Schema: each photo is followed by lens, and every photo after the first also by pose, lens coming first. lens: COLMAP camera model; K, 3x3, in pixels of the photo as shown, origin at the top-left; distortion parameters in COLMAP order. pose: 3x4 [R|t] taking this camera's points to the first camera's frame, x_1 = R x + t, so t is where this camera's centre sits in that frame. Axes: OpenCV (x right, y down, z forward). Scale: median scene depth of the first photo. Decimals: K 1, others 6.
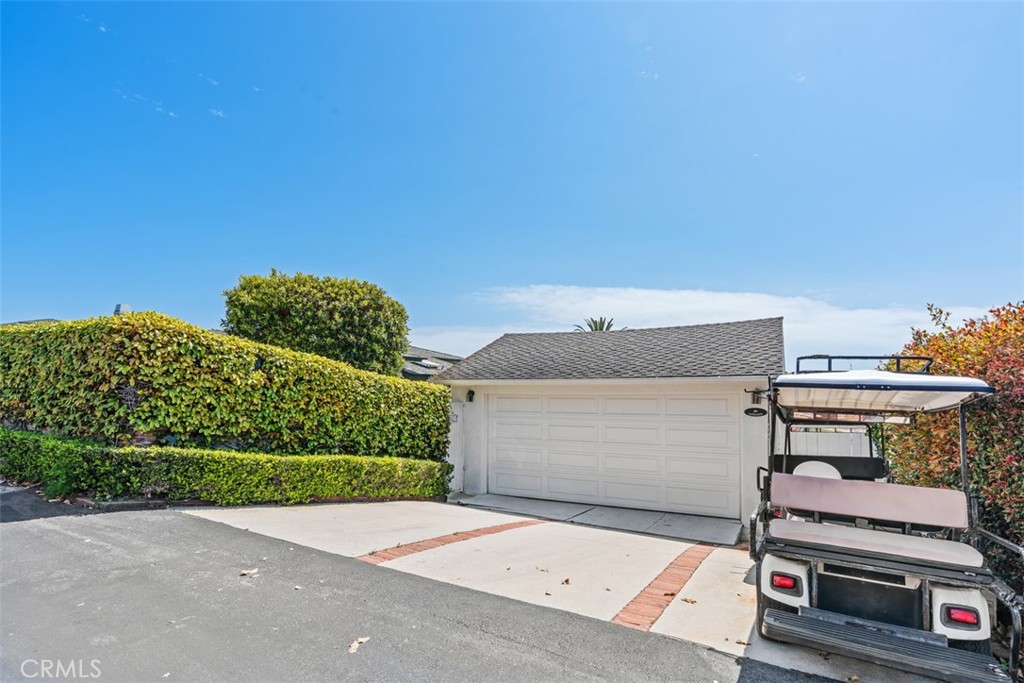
lens RADIAL K [[507.2, 0, 513.9], [0, 507.2, 365.4], [0, 0, 1]] dist [-0.013433, 0.003458]
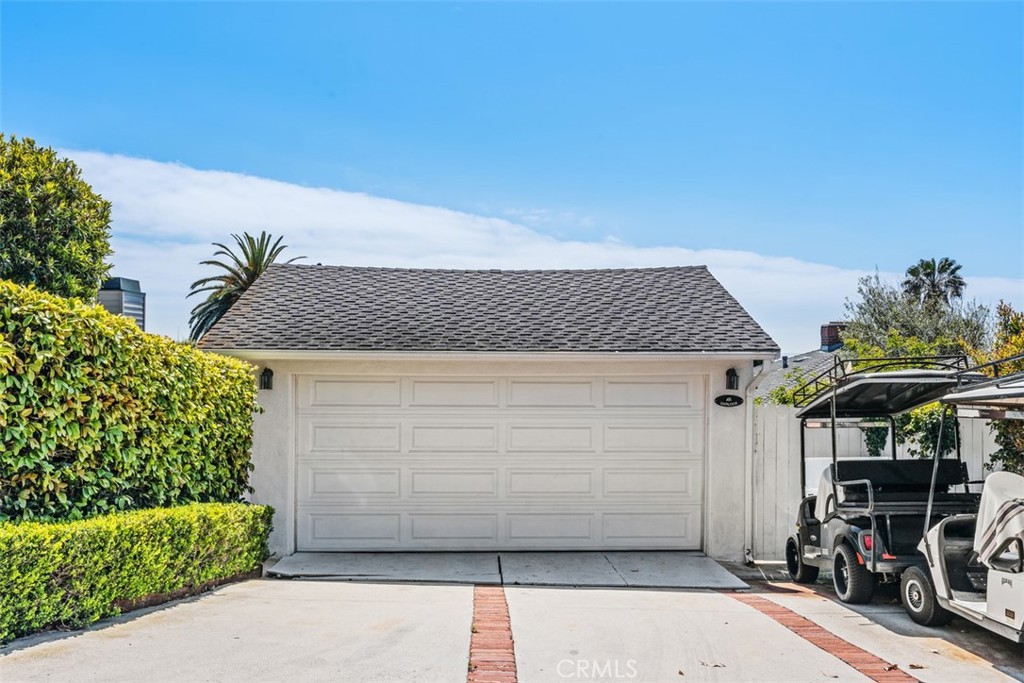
lens RADIAL K [[827.7, 0, 511.8], [0, 827.7, 342.9], [0, 0, 1]] dist [-0.000340, -0.004878]
pose [[0.873169, 0.012594, 0.487255, -0.387054], [-0.029927, 0.999165, 0.027804, -0.014524], [-0.486498, -0.038860, 0.872817, 0.124811]]
